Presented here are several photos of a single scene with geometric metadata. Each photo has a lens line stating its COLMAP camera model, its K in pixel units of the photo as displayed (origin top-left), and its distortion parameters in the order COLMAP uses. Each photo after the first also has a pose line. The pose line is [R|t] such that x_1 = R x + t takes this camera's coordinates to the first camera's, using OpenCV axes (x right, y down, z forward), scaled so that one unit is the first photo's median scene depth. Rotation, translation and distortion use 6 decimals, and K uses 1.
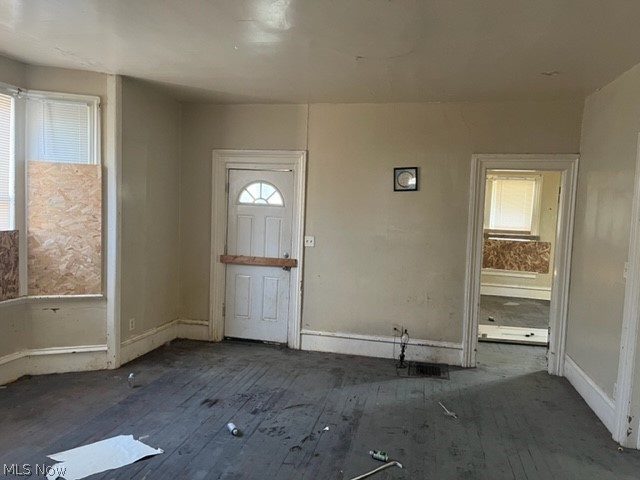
lens RADIAL K [[489.1, 0, 320.8], [0, 489.1, 235.9], [0, 0, 1]] dist [0.003876, -0.000409]
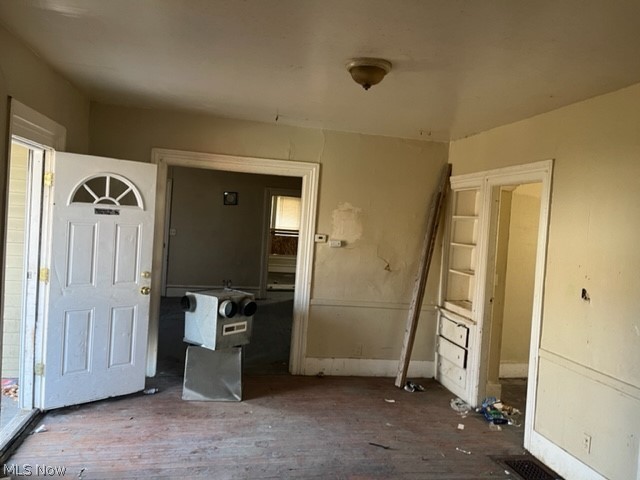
lens RADIAL K [[489.1, 0, 320.1], [0, 489.1, 237.6], [0, 0, 1]] dist [0.003876, -0.000409]
pose [[0.913487, 0.012630, 0.406673, -0.178239], [-0.014599, 0.999892, 0.001740, 0.014318], [-0.406607, -0.007526, 0.913572, -0.544921]]
